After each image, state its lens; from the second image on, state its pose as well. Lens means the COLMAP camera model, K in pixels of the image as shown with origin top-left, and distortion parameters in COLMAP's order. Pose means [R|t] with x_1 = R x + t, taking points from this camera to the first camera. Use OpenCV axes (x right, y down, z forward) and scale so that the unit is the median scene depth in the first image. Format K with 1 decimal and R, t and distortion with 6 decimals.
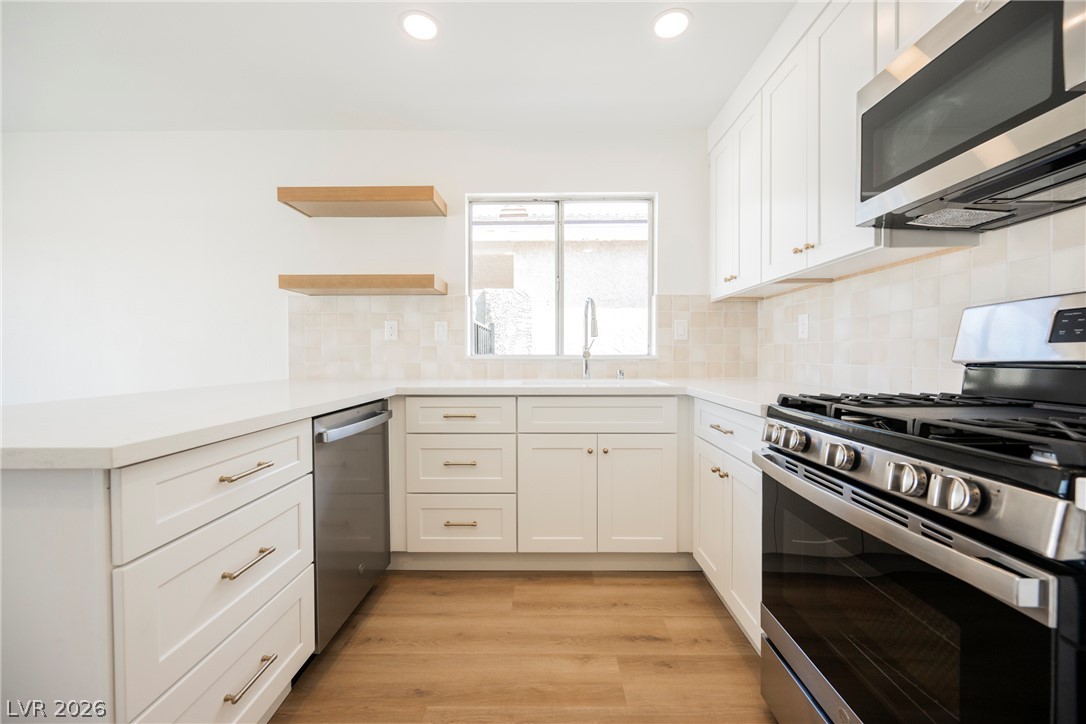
lens RADIAL K [[425.0, 0, 548.6], [0, 425.0, 361.2], [0, 0, 1]] dist [-0.001503, -0.000133]
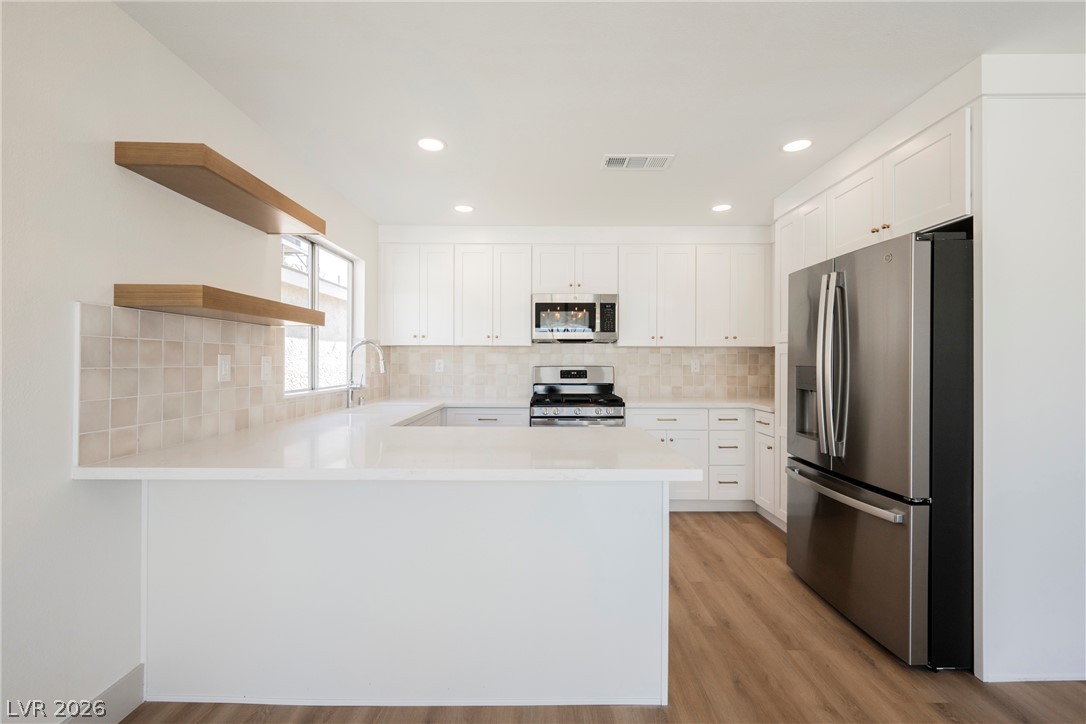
lens RADIAL K [[448.0, 0, 543.0], [0, 448.0, 362.0], [0, 0, 1]] dist [0.000589, 0.000013]
pose [[0.004391, 0.001224, 0.999990, -1.284075], [0.013367, 0.999910, -0.001282, -0.084013], [-0.999901, 0.013372, 0.004374, 0.502859]]
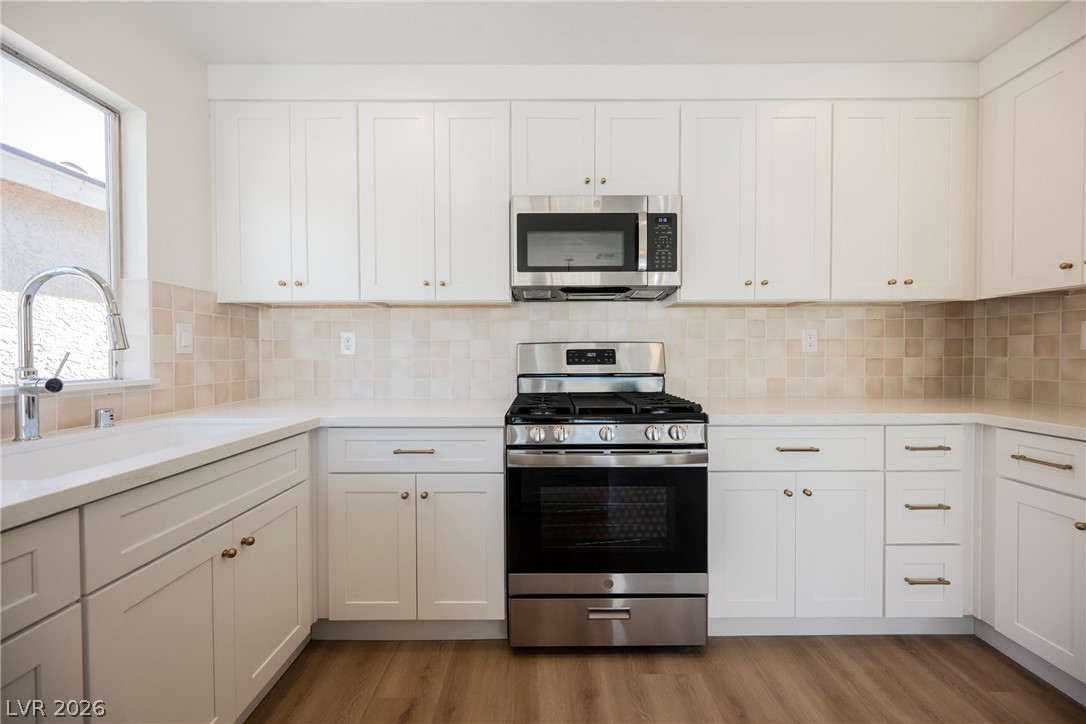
lens RADIAL K [[423.4, 0, 543.0], [0, 423.4, 362.0], [0, 0, 1]] dist [-0.000535, -0.000041]
pose [[-0.001869, -0.017099, 0.999852, -0.407262], [0.019815, 0.999657, 0.017133, -0.042318], [-0.999802, 0.019844, -0.001530, 0.494614]]
